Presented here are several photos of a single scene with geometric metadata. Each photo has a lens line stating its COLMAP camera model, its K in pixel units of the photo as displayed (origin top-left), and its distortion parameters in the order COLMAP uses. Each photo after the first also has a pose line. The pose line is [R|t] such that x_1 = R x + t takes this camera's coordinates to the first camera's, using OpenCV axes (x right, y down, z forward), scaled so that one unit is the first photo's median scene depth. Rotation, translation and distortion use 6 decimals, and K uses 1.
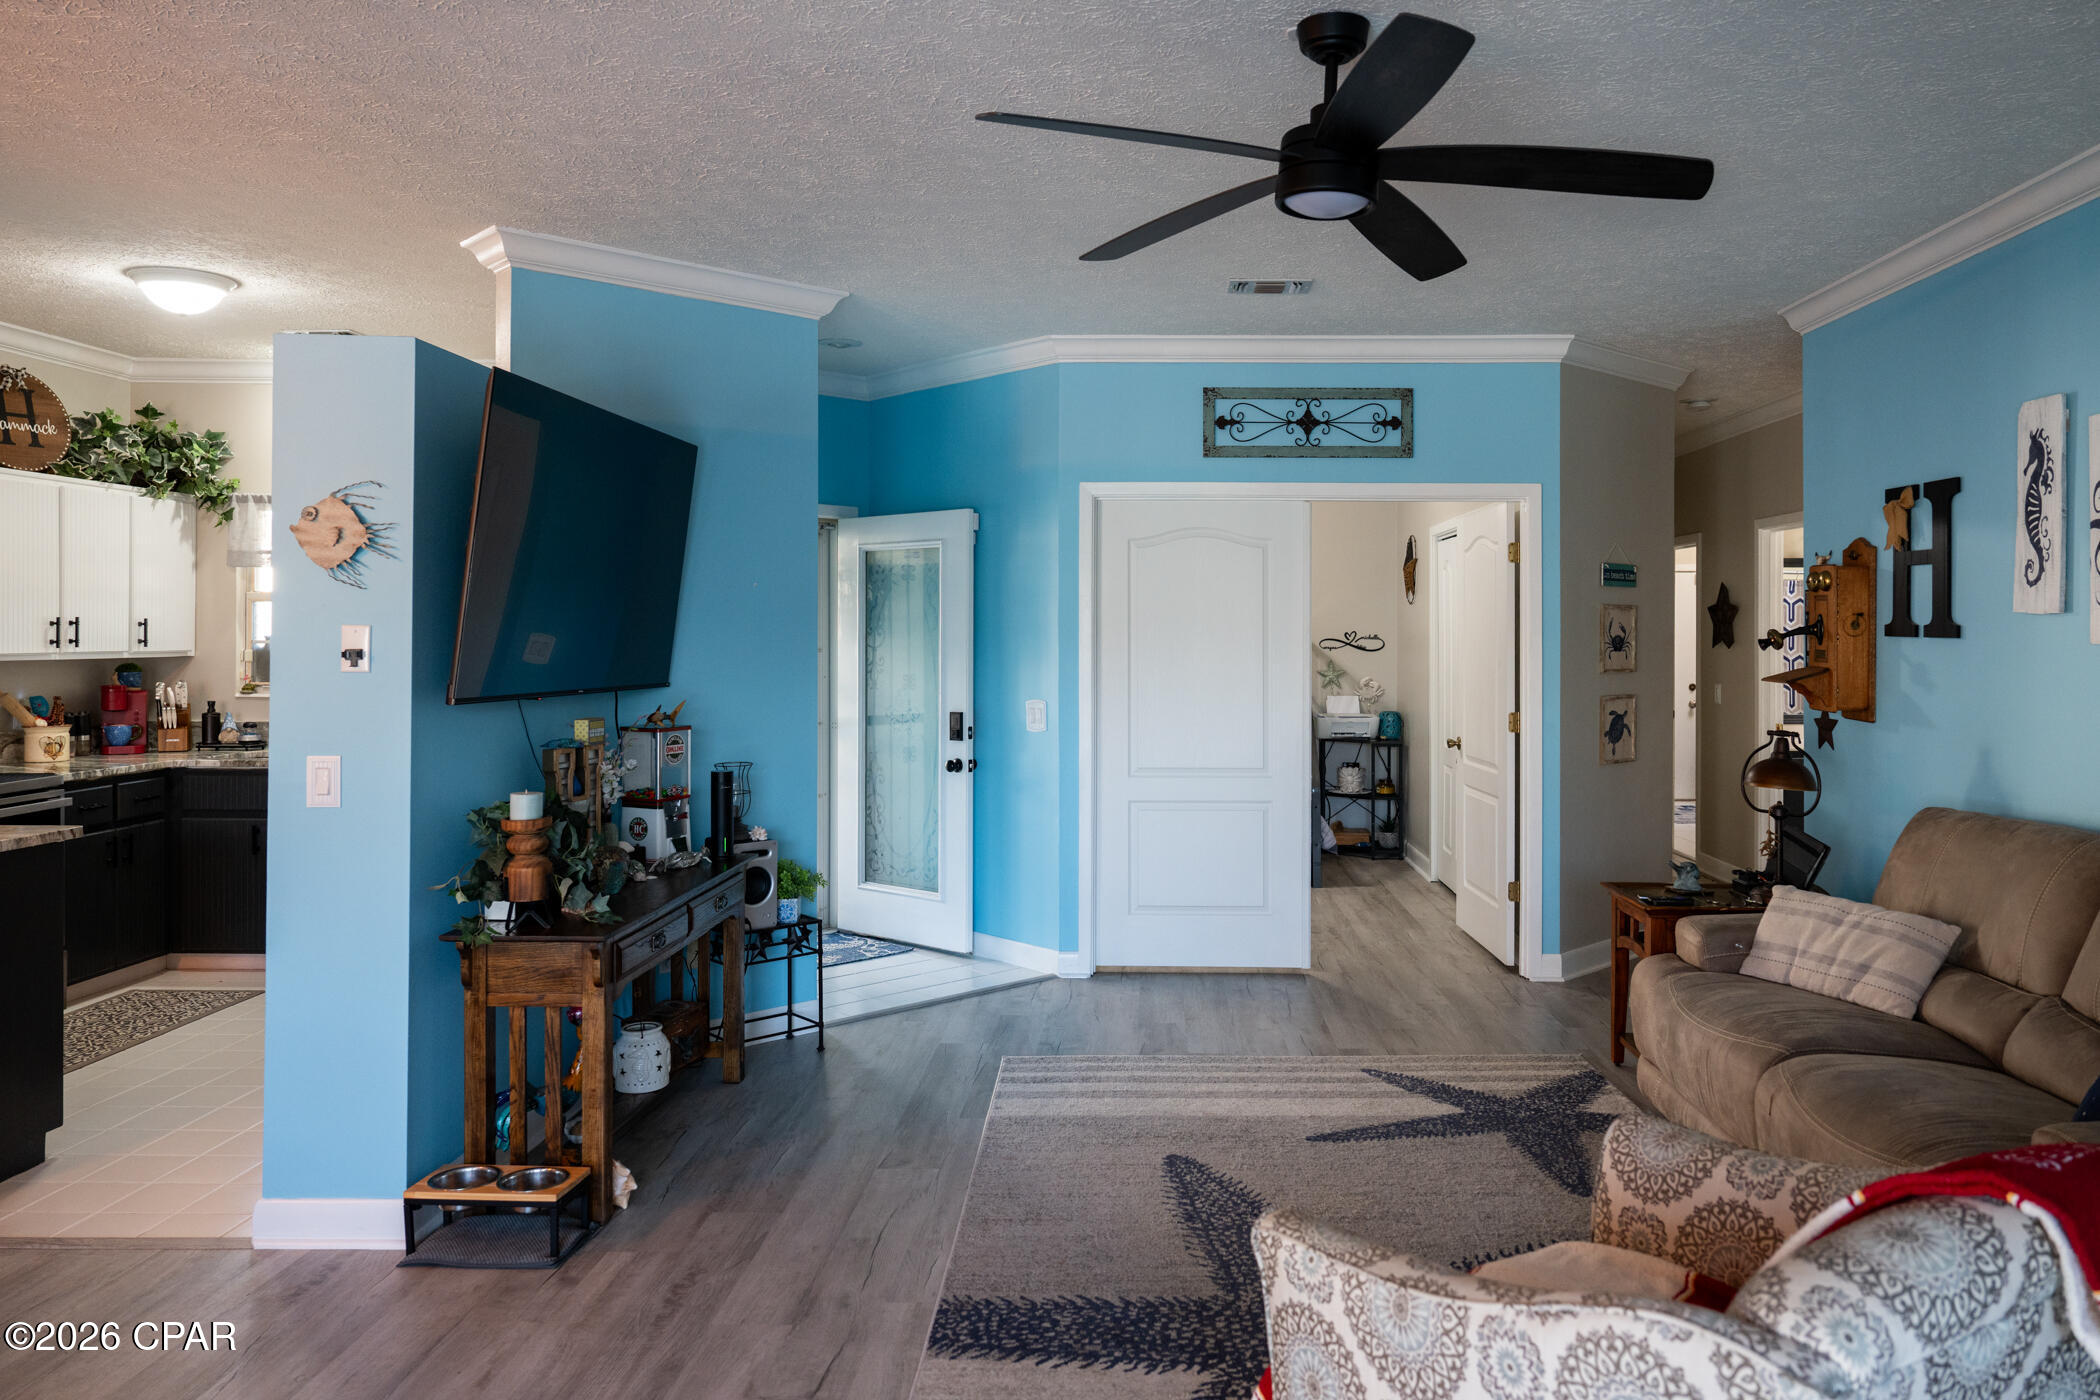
lens RADIAL K [[1476.6, 0, 1077.3], [0, 1476.6, 634.8], [0, 0, 1]] dist [-0.004913, 0.004997]
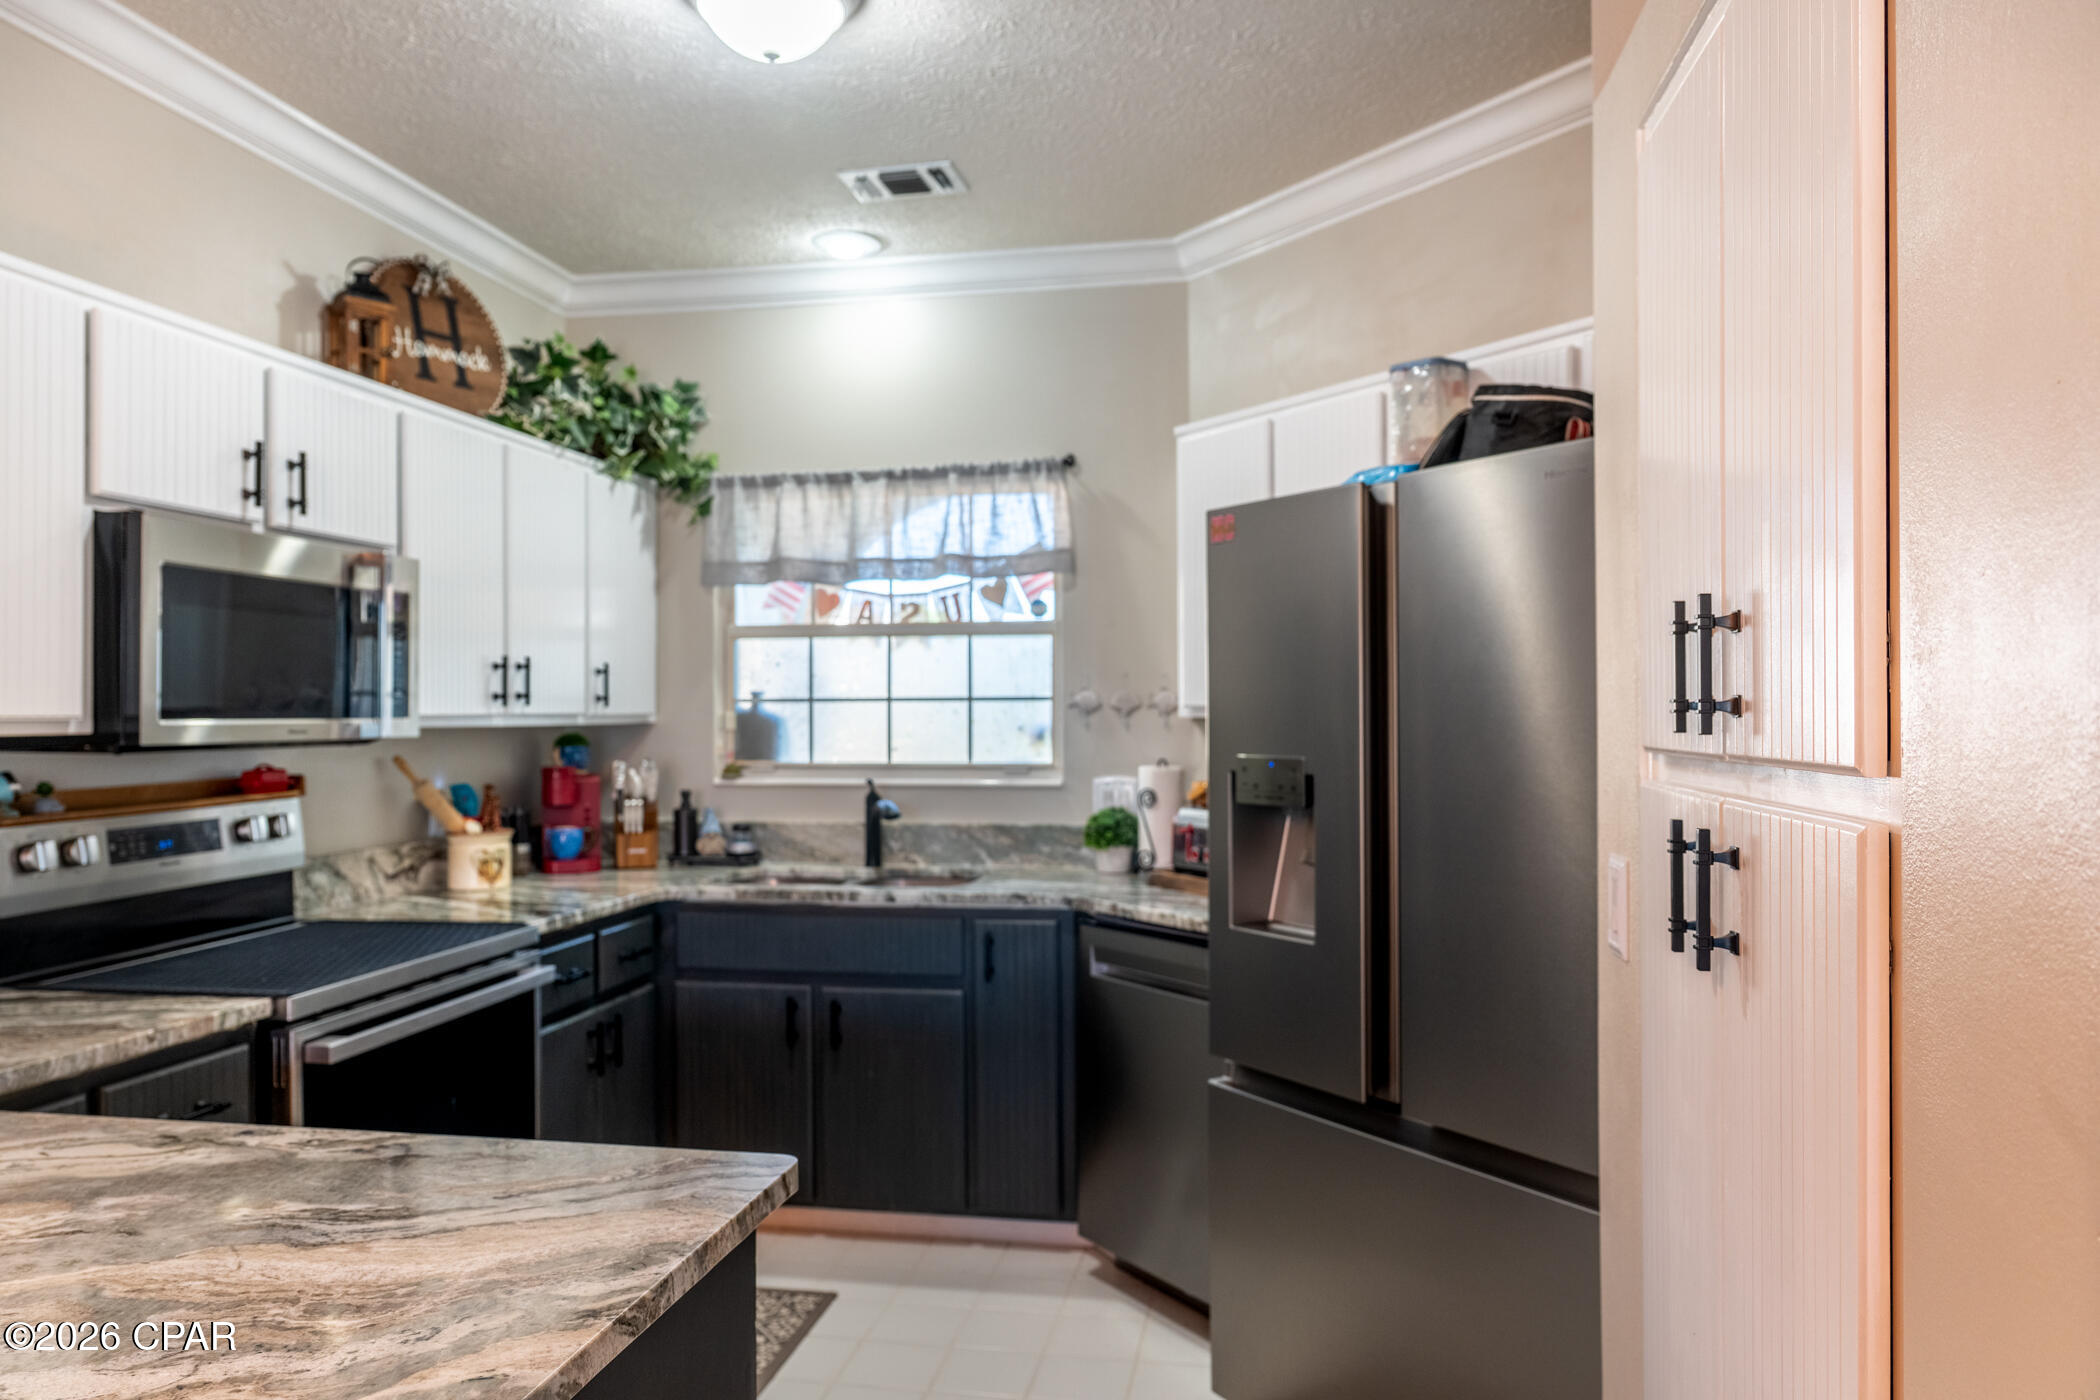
lens RADIAL K [[1476.6, 0, 1010.3], [0, 1476.6, 699.2], [0, 0, 1]] dist [-0.004913, 0.004997]
pose [[0.983886, -0.009204, -0.178558, -0.340328], [0.007551, 0.999922, -0.009932, 0.012408], [0.178636, 0.008423, 0.983879, 0.394531]]
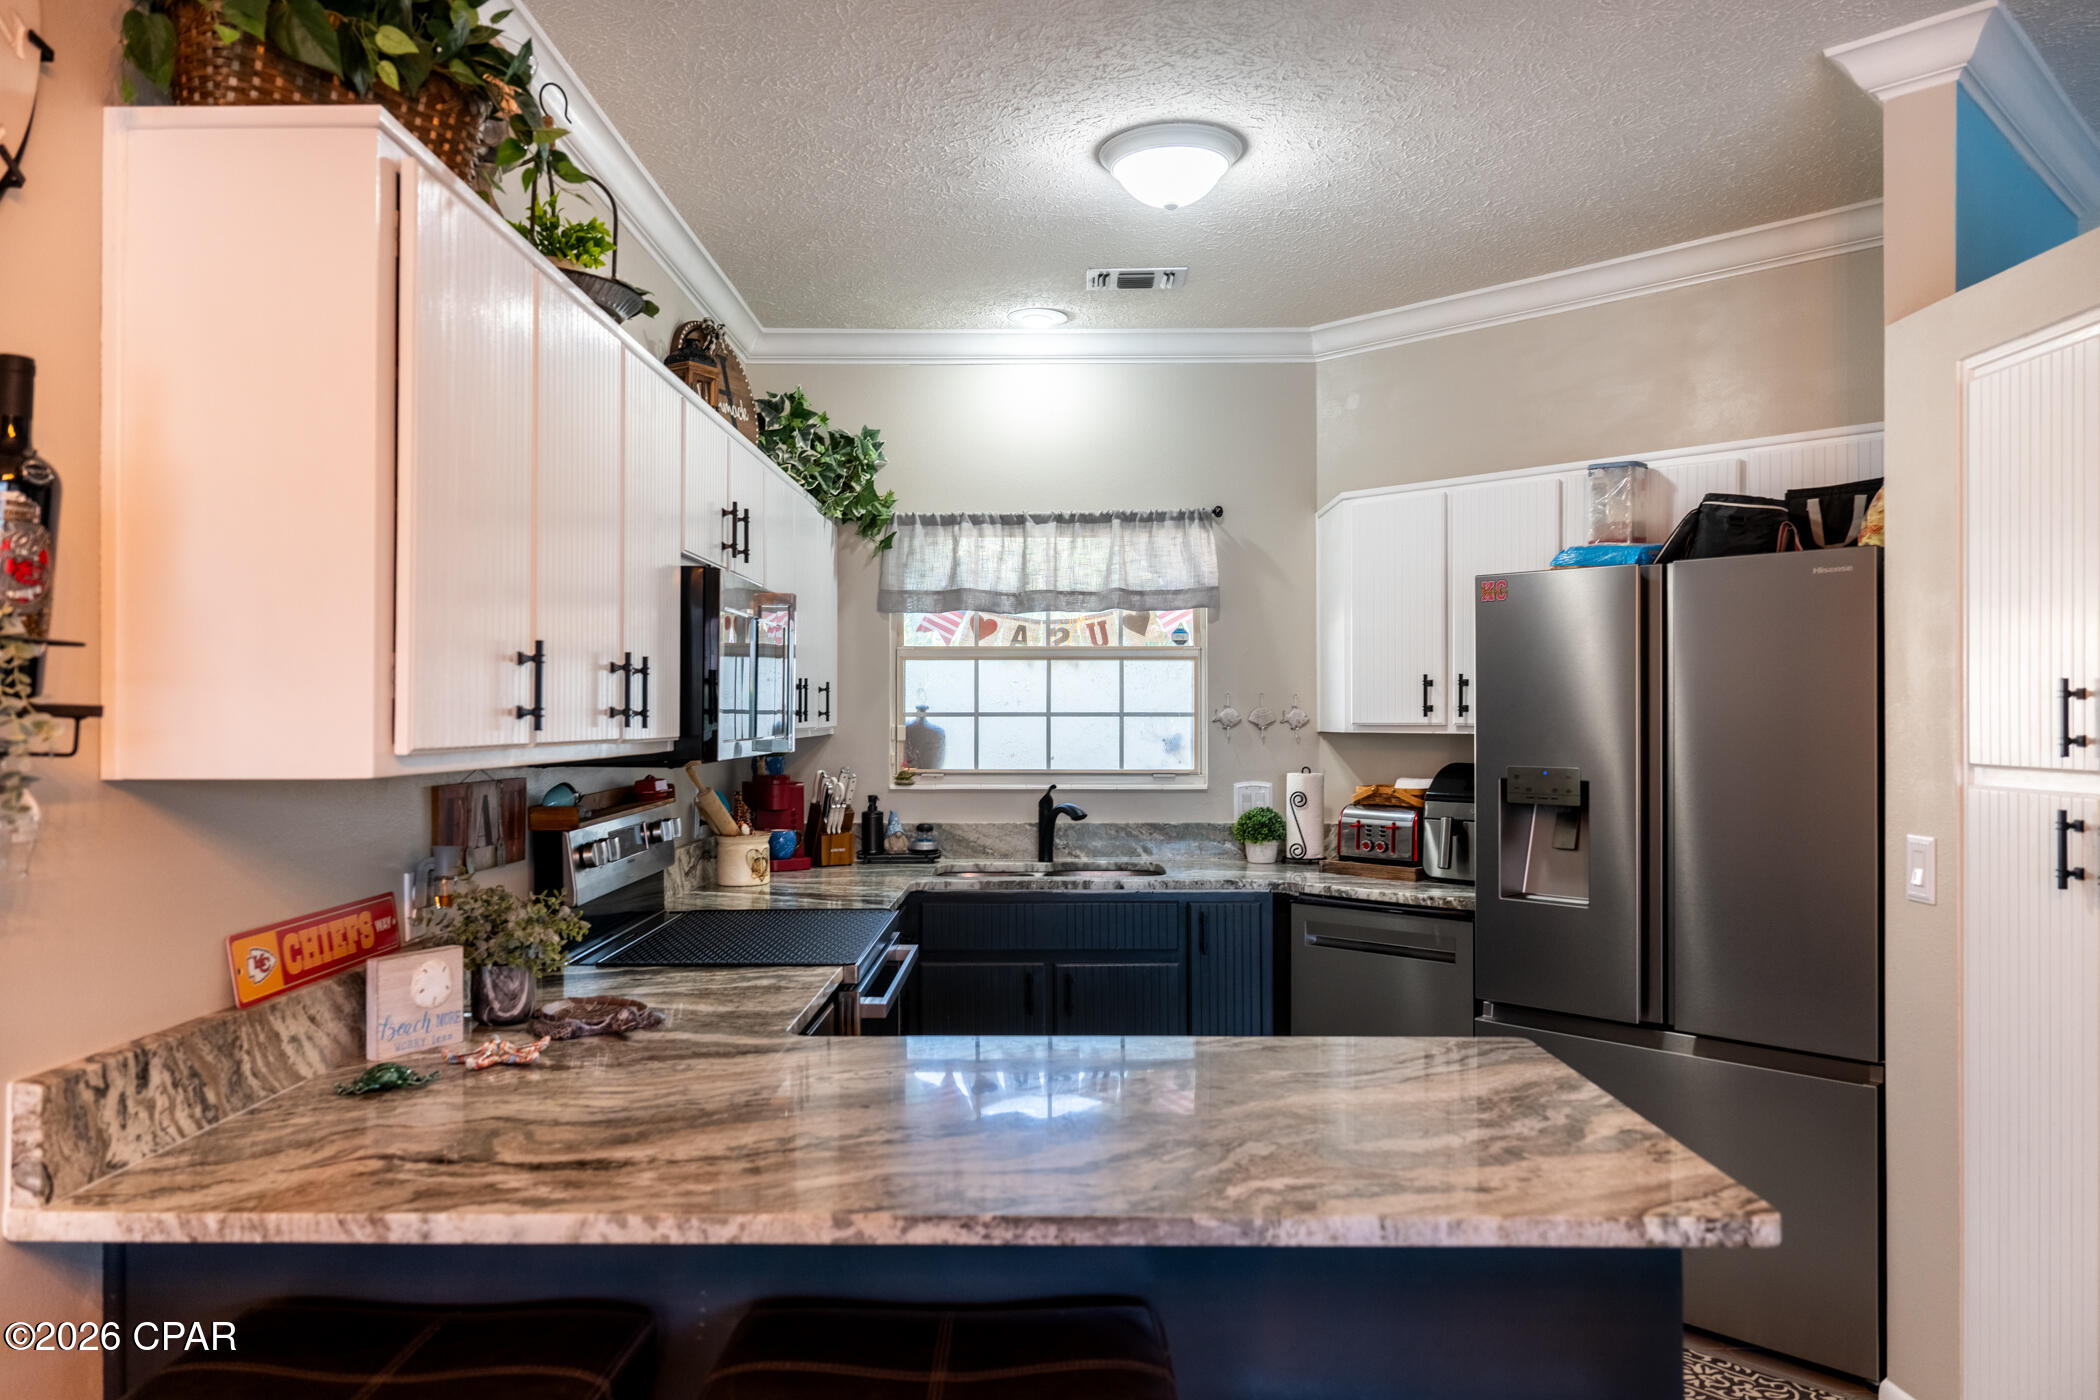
lens RADIAL K [[1476.6, 0, 1053.1], [0, 1476.6, 704.2], [0, 0, 1]] dist [-0.004913, 0.004997]
pose [[0.999990, -0.003661, -0.002526, -0.514824], [0.003645, 0.999975, -0.006082, 0.004685], [0.002548, 0.006072, 0.999978, 0.276677]]
